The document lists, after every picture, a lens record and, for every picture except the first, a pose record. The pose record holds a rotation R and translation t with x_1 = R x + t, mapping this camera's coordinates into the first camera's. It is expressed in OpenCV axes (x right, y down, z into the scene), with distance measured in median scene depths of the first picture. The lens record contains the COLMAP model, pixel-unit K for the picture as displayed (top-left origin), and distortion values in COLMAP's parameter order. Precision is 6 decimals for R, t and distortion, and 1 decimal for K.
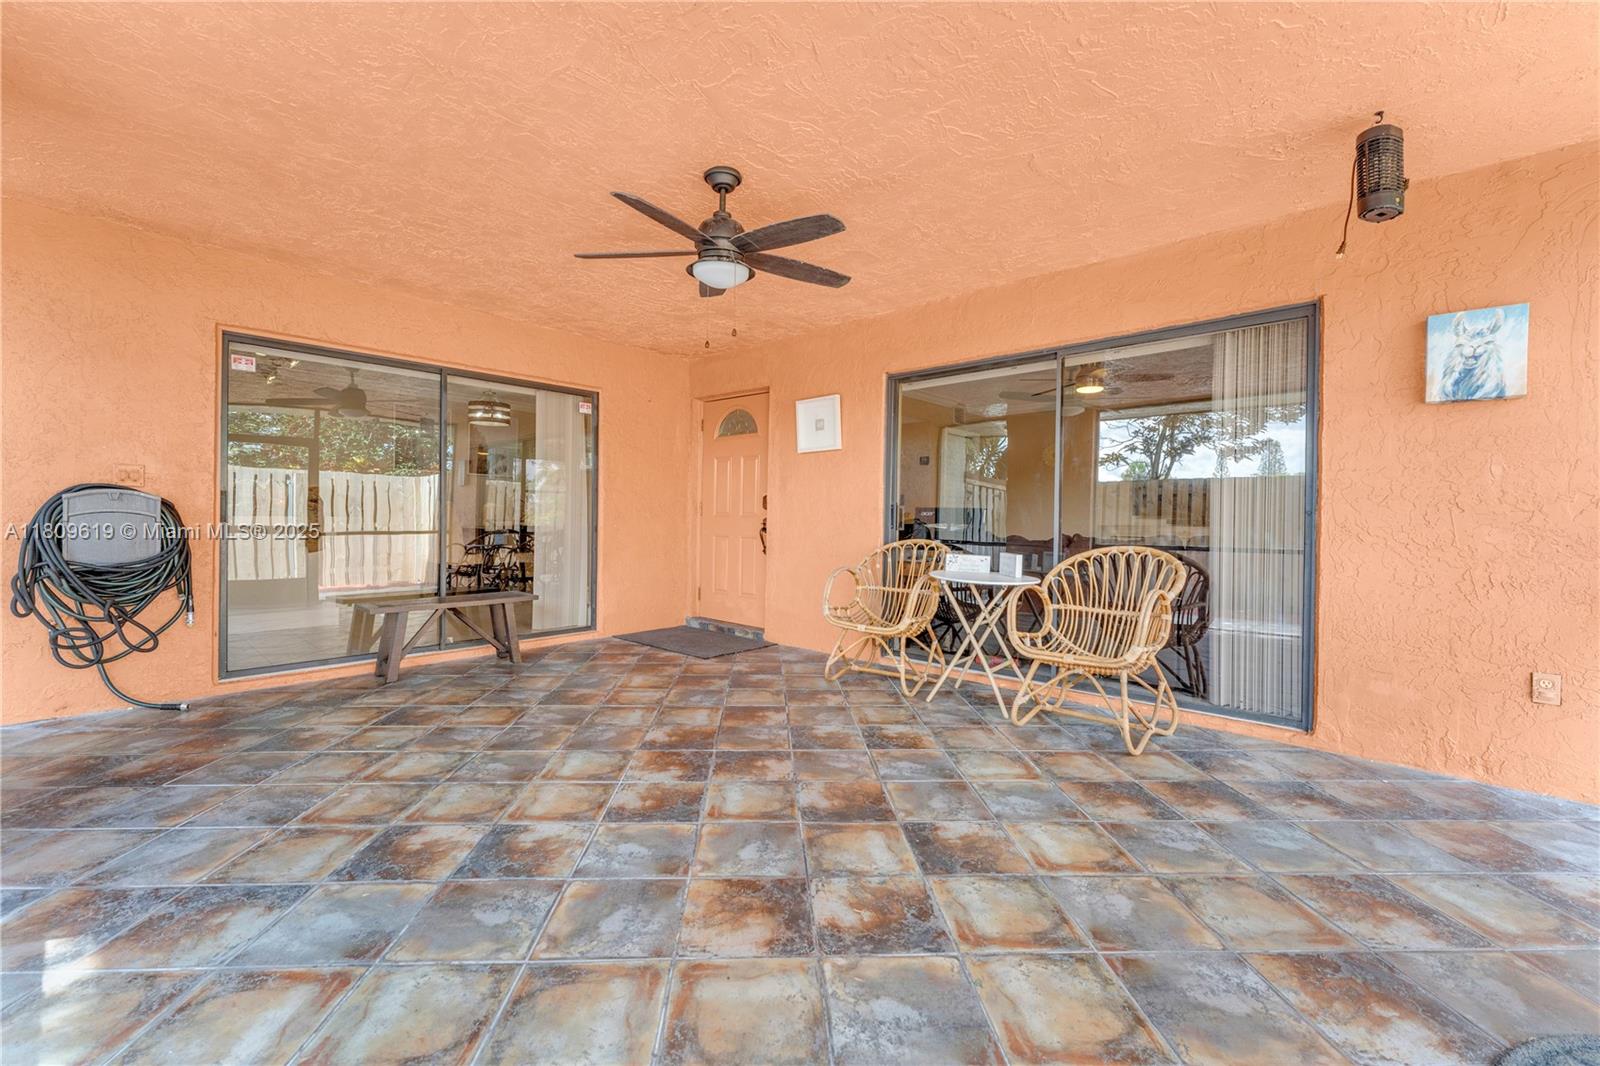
lens RADIAL K [[652.7, 0, 797.1], [0, 652.7, 523.4], [0, 0, 1]] dist [0.001198, 0.000087]
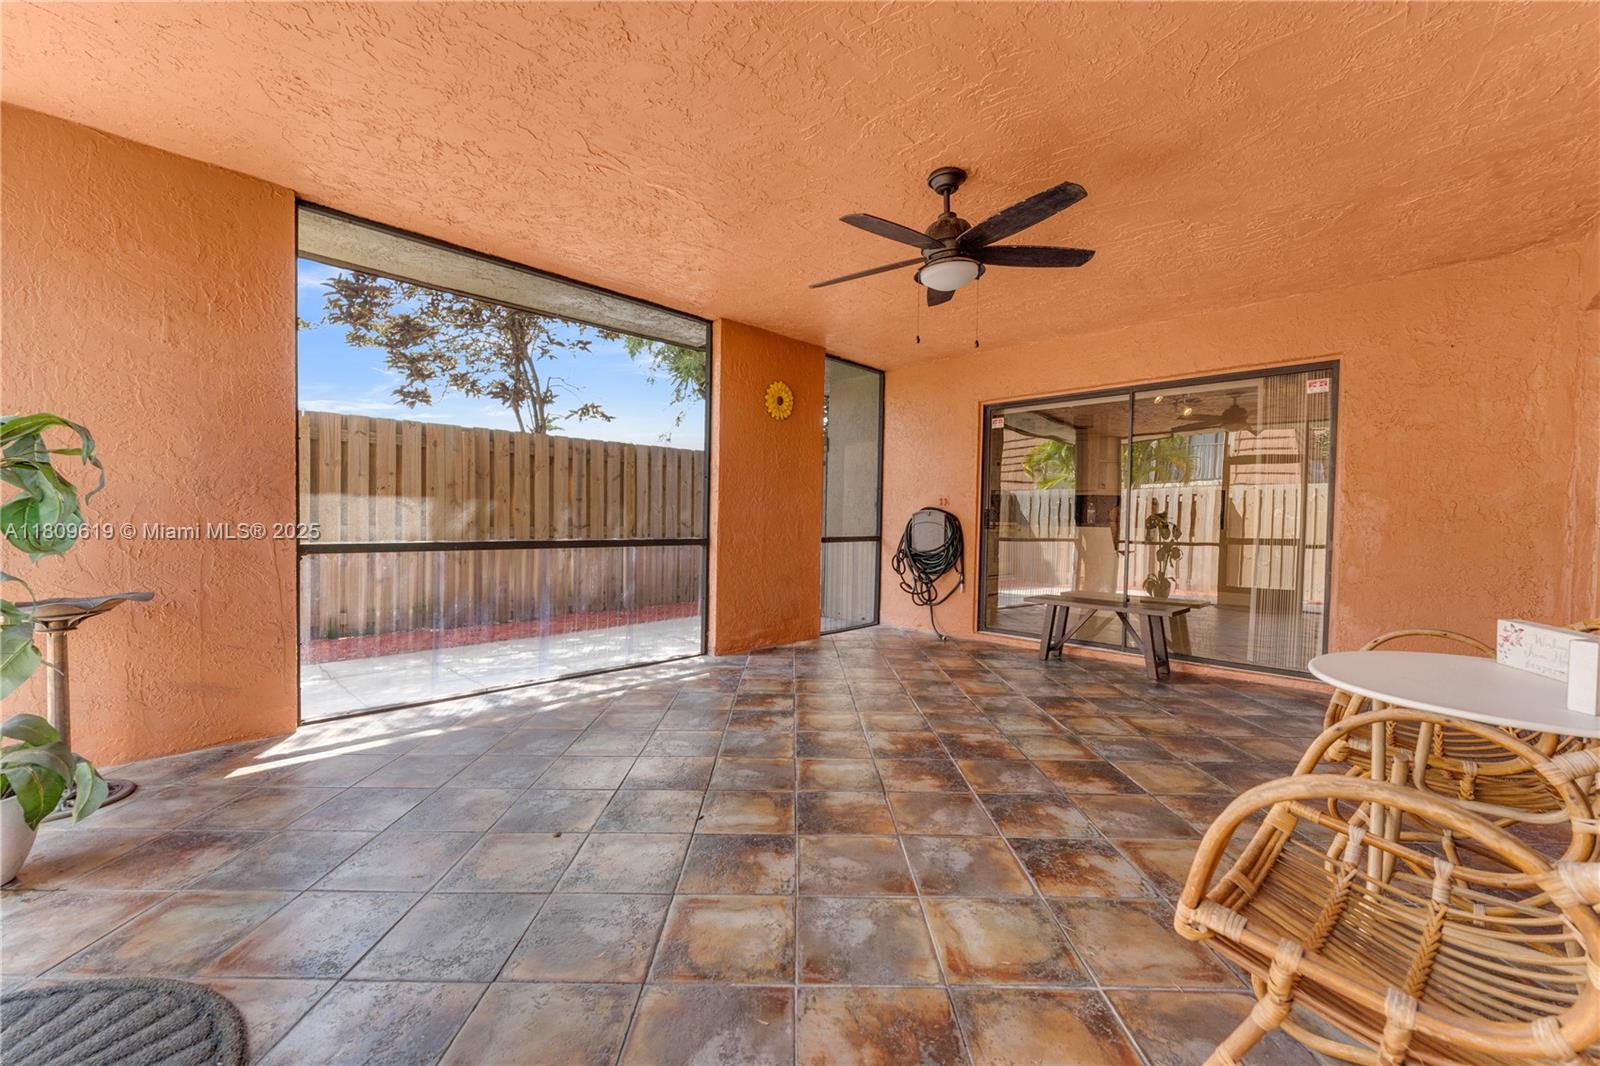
lens RADIAL K [[652.7, 0, 796.5], [0, 652.7, 538.7], [0, 0, 1]] dist [0.001198, 0.000087]
pose [[-0.049210, 0.018378, -0.998619, 0.842372], [-0.024728, 0.999502, 0.019612, 0.001359], [0.998482, 0.025659, -0.048731, 0.787275]]
